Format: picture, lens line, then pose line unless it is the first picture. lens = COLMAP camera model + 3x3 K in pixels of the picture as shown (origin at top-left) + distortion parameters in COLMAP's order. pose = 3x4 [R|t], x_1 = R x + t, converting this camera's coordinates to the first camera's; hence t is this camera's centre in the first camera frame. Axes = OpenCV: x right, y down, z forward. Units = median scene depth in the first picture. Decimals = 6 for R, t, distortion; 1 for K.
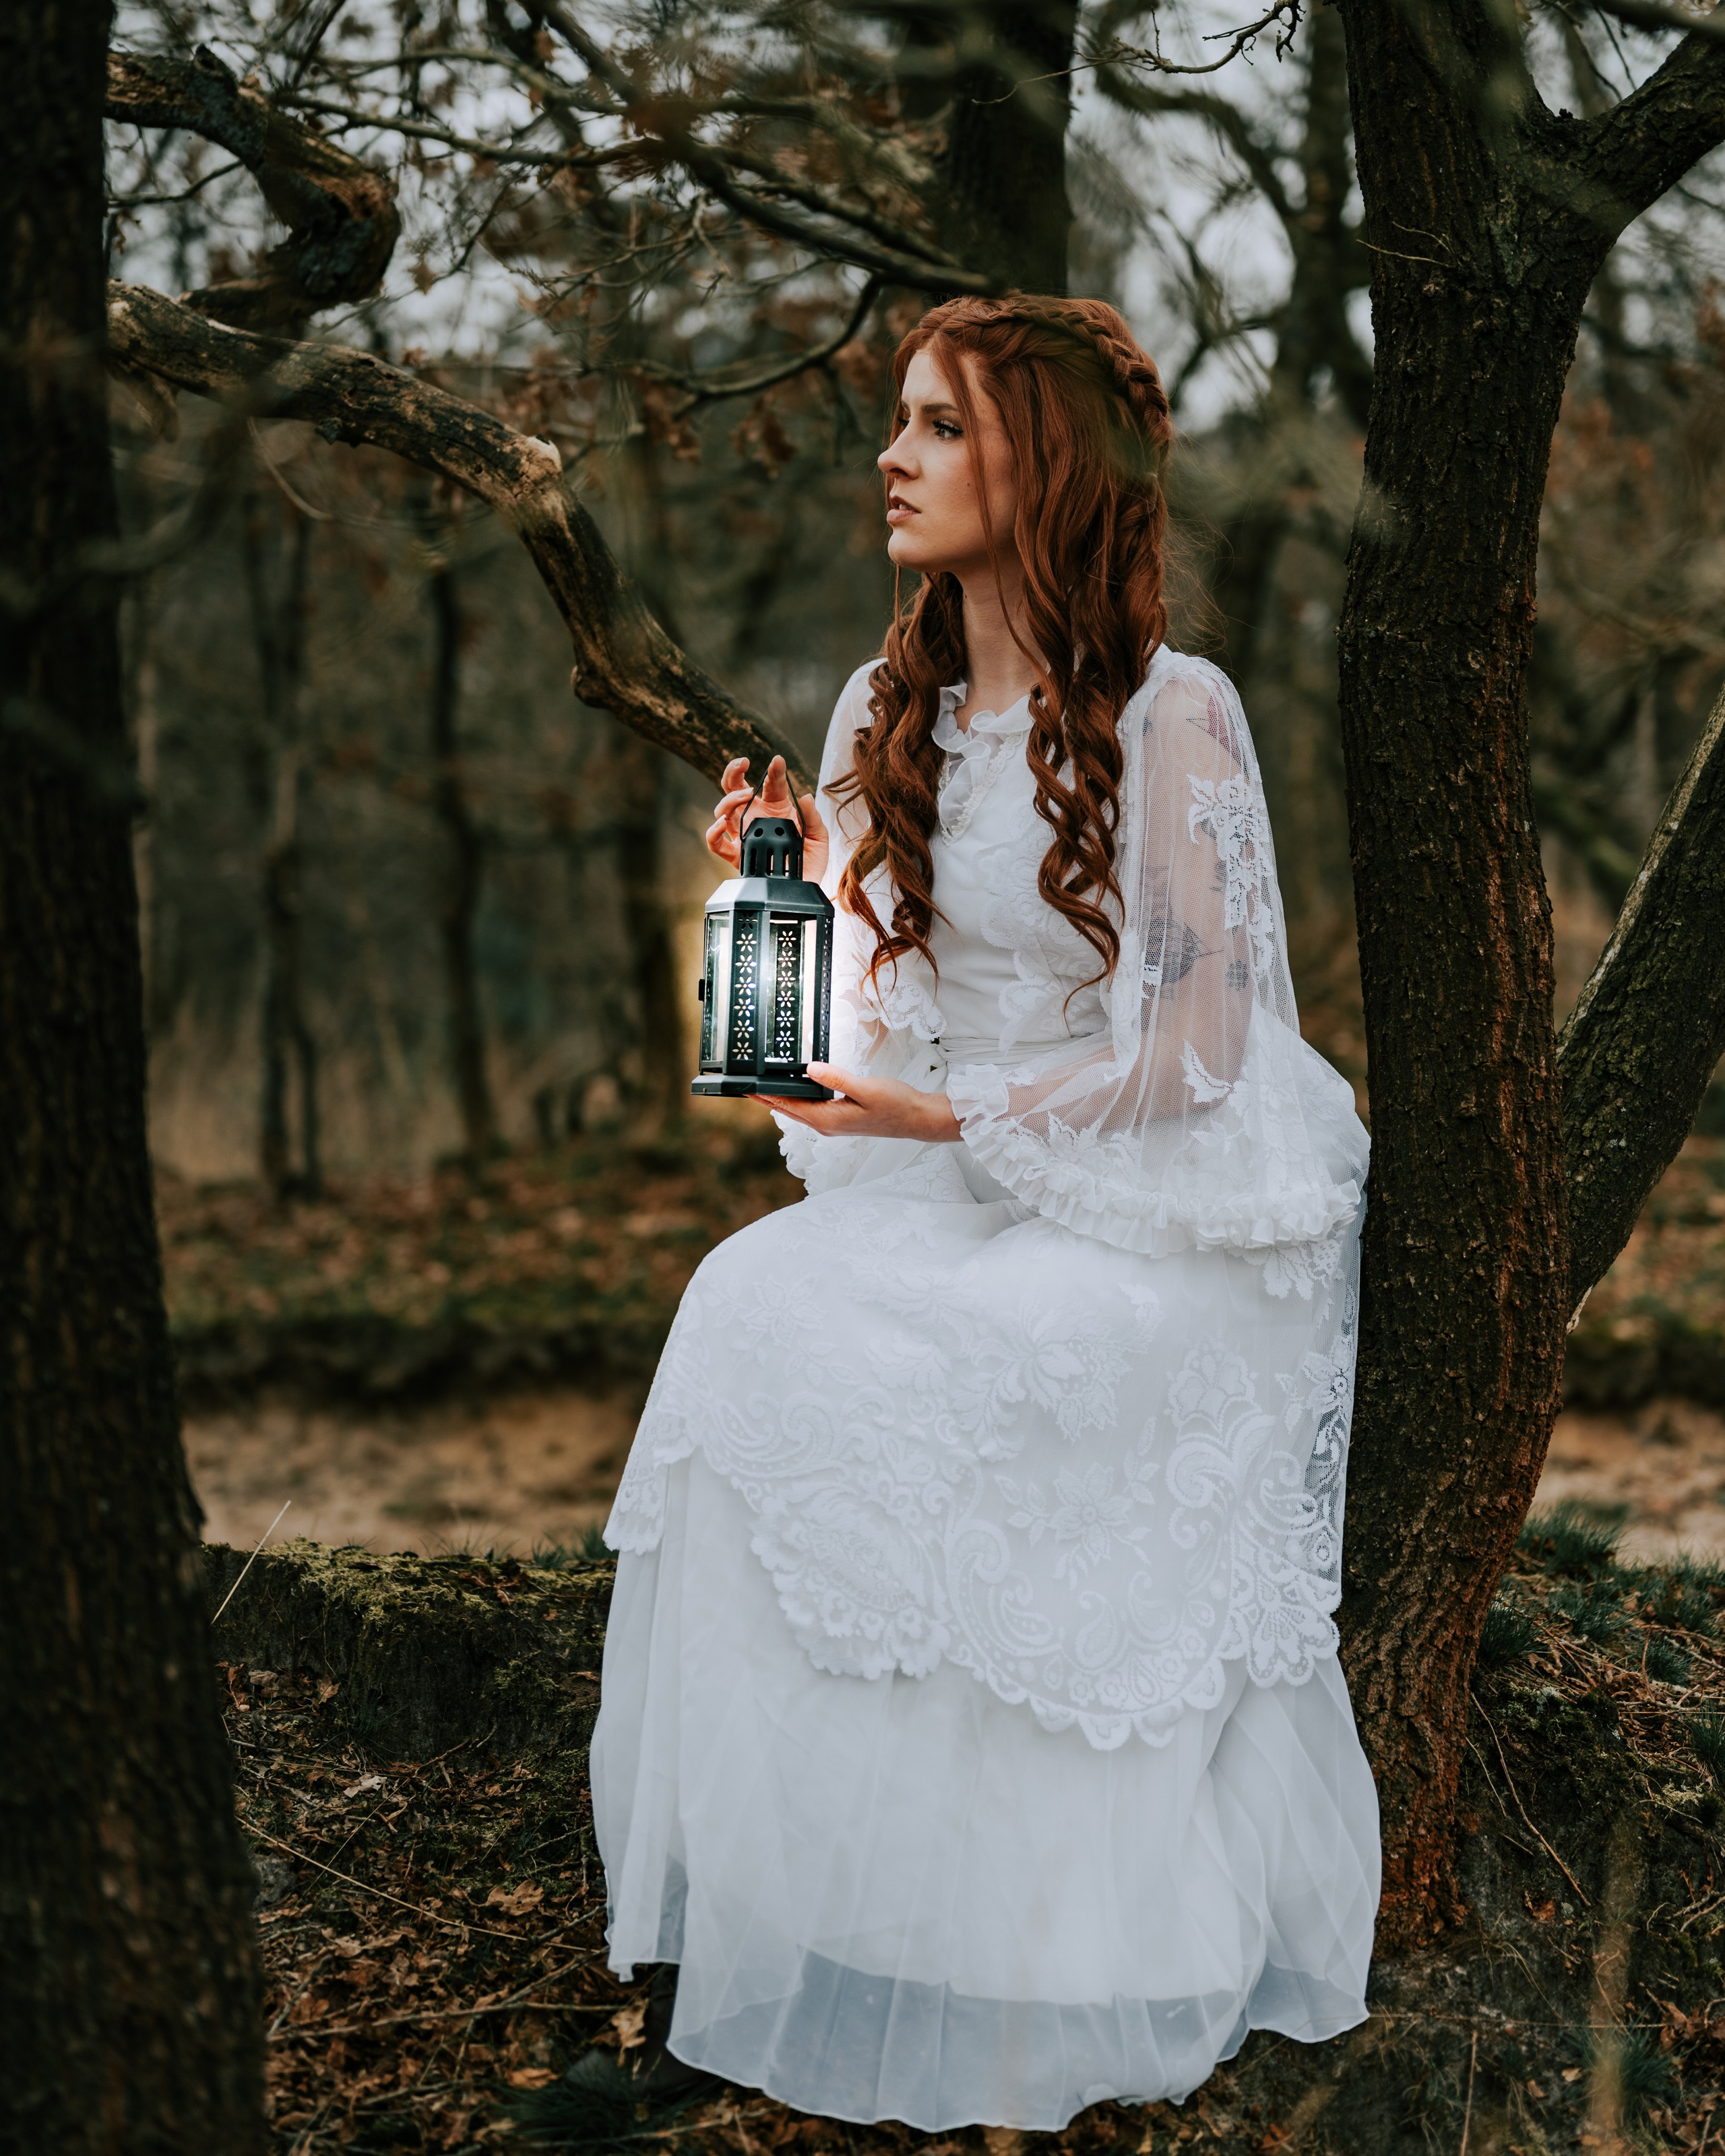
lens RADIAL K [[3761.4, 0, 857.7], [0, 3761.4, 925.3], [0, 0, 1]] dist [0.010360, -0.037459]
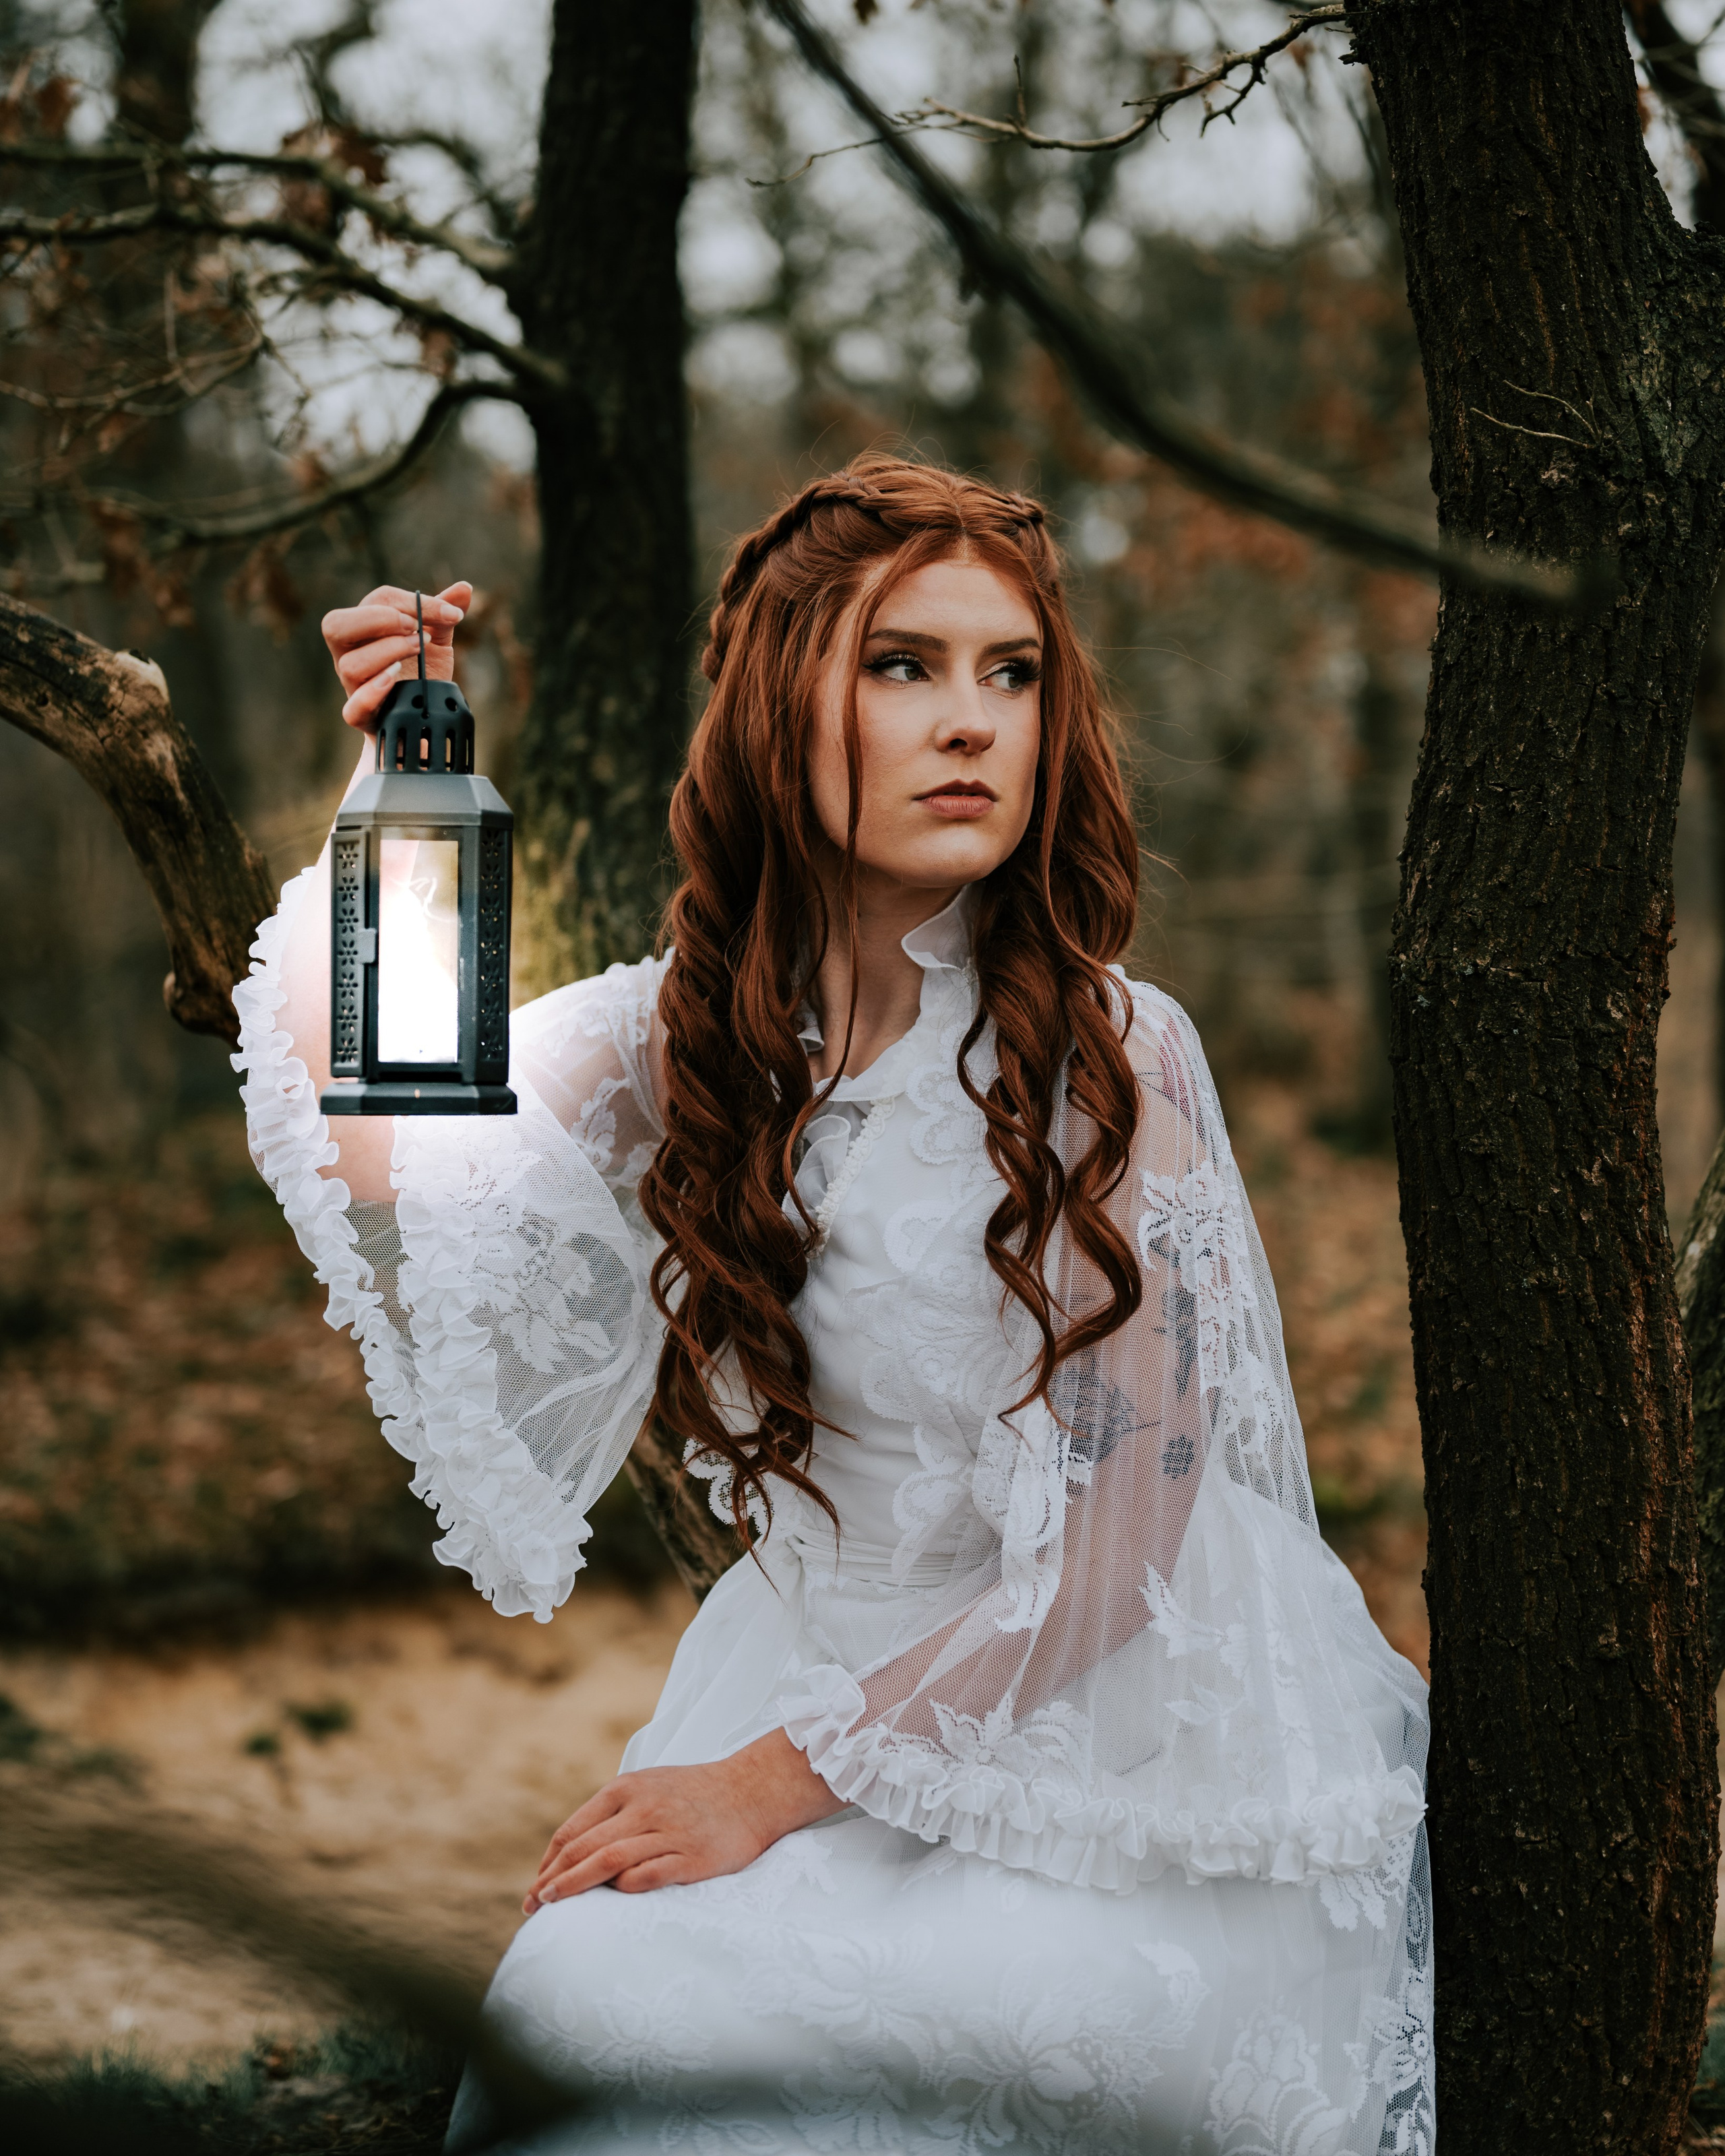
lens RADIAL K [[3754.3, 0, 871.4], [0, 3754.3, 885.7], [0, 0, 1]] dist [0.004533, 0.013993]
pose [[0.972476, -0.018563, 0.232261, -0.127606], [0.023056, 0.999596, -0.016647, -0.082120], [-0.231858, 0.021543, 0.972511, 0.344675]]
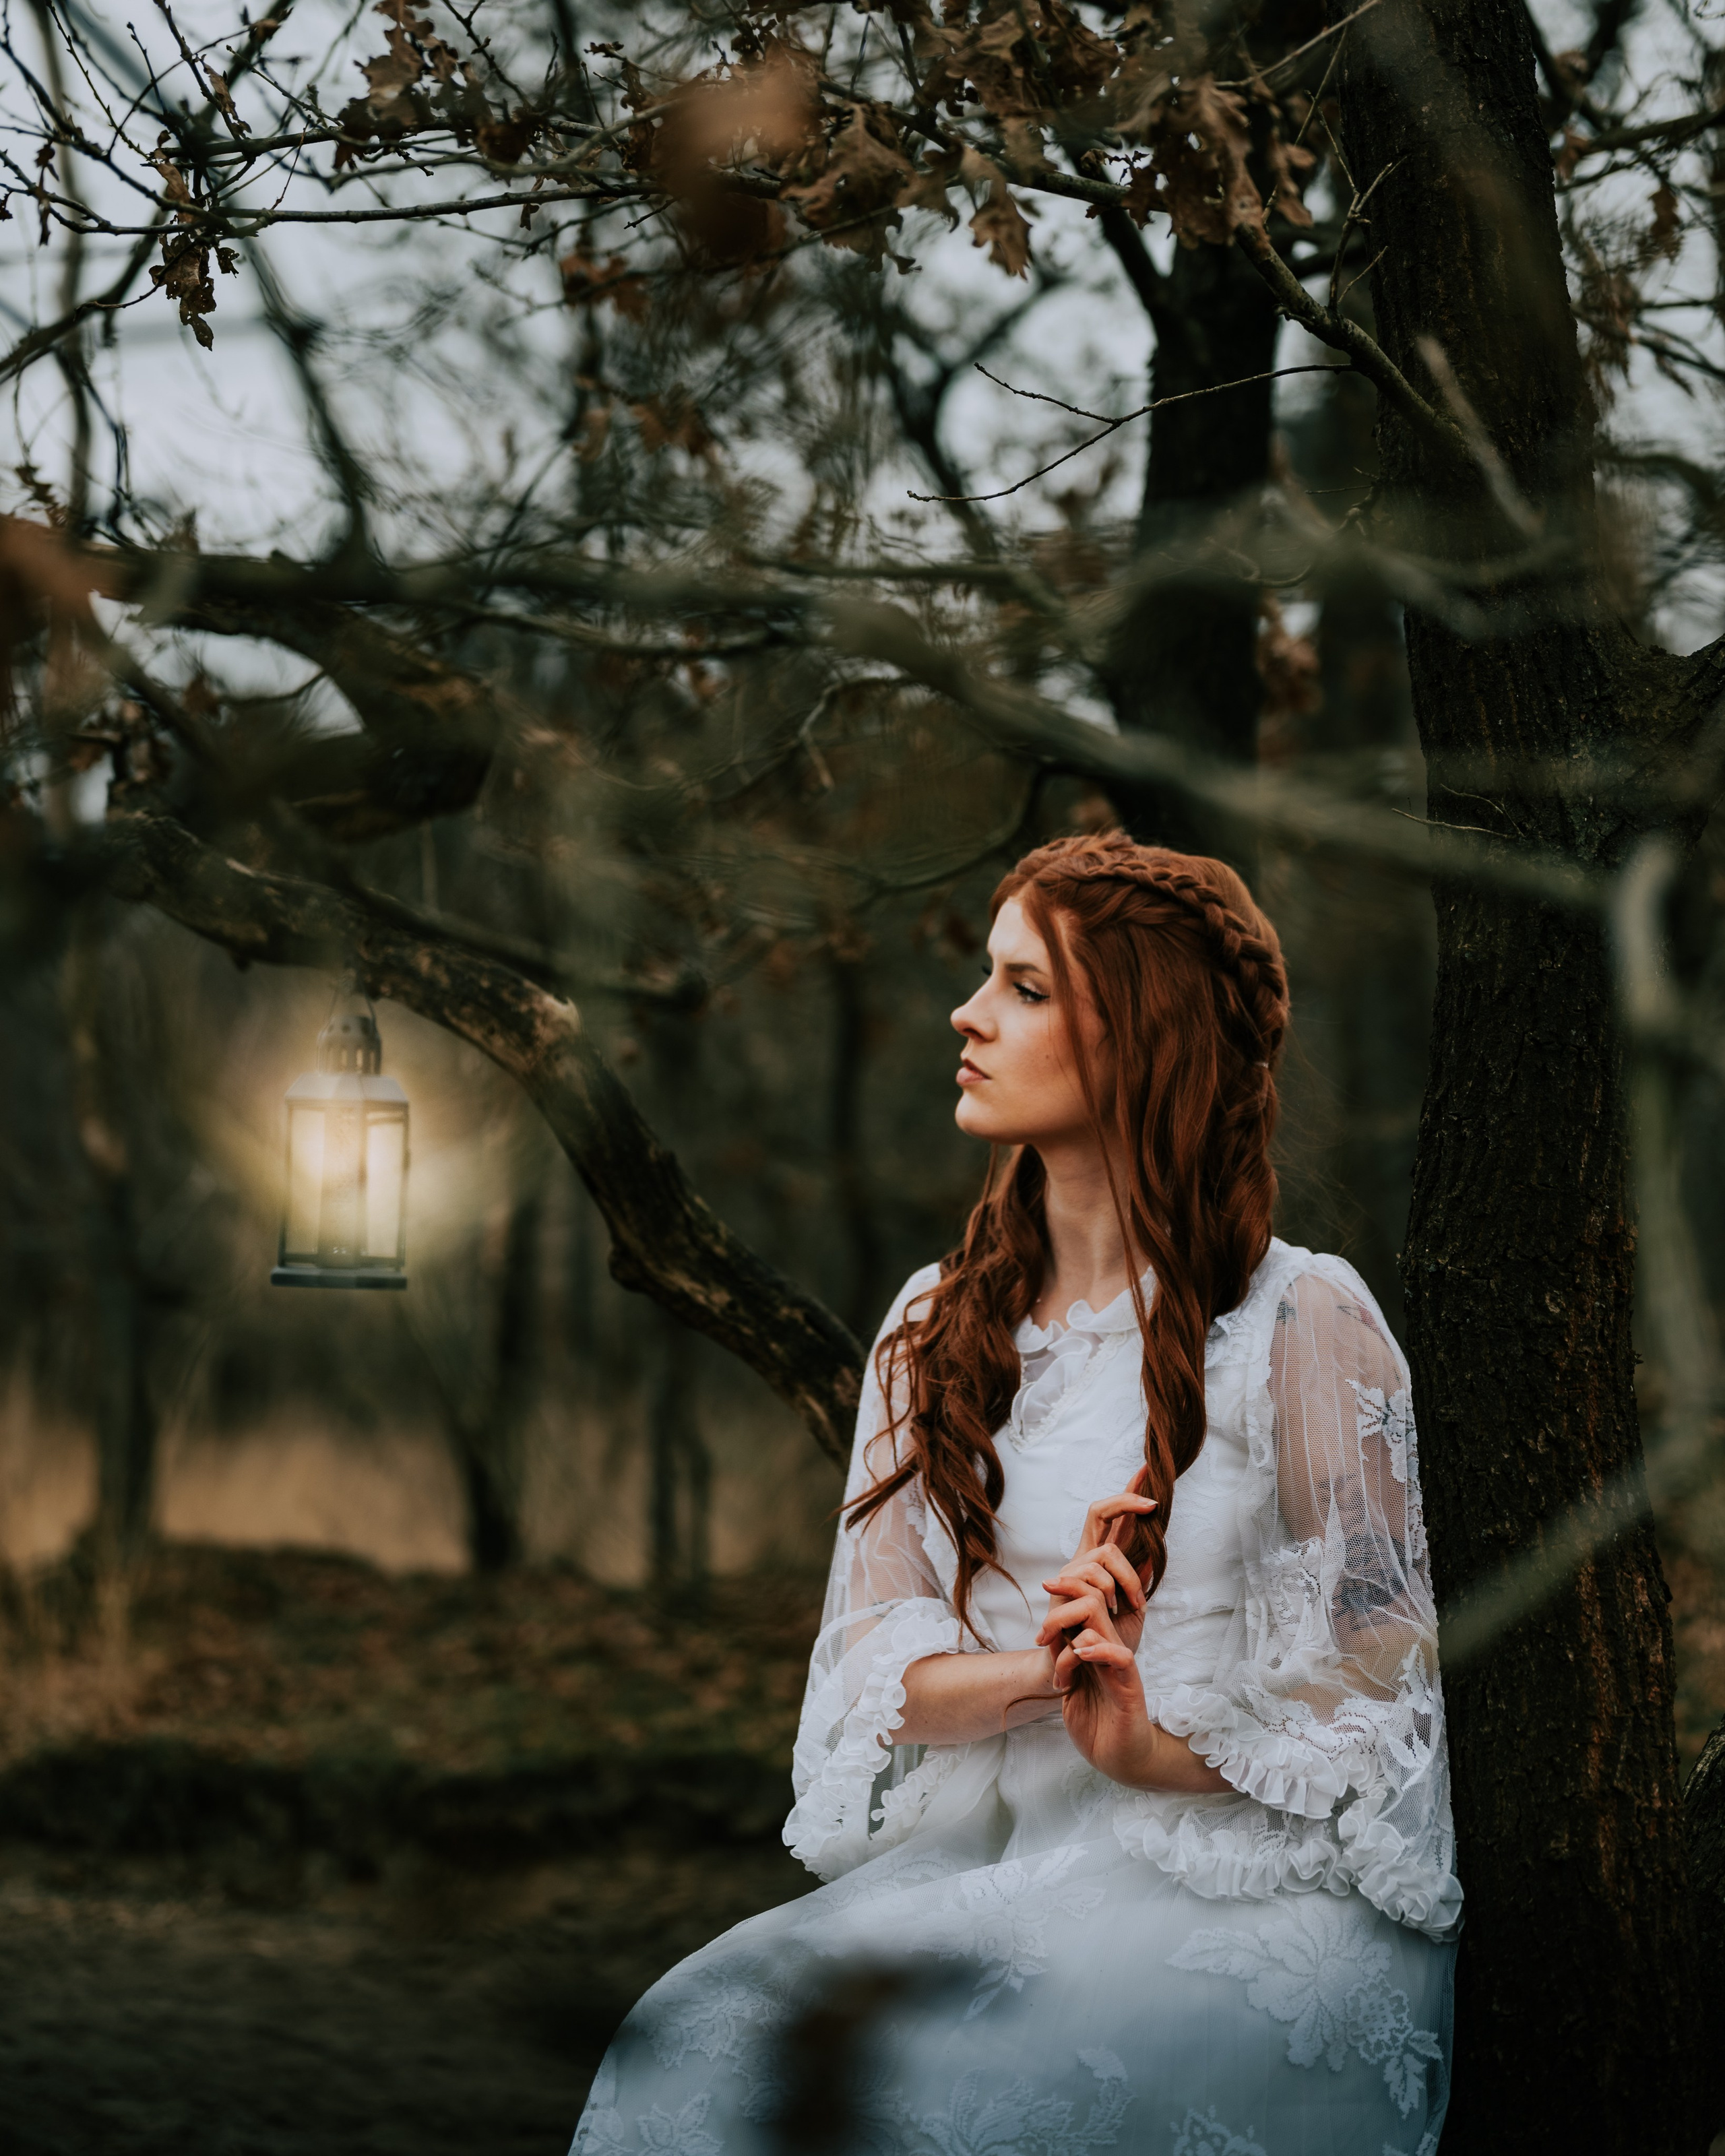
lens RADIAL K [[3746.2, 0, 805.5], [0, 3746.2, 849.3], [0, 0, 1]] dist [-0.000678, -0.021633]
pose [[0.987614, -0.010147, -0.156573, 0.127628], [-0.006657, 0.994299, -0.106423, -0.078614], [0.156760, 0.106147, 0.981916, 0.146606]]
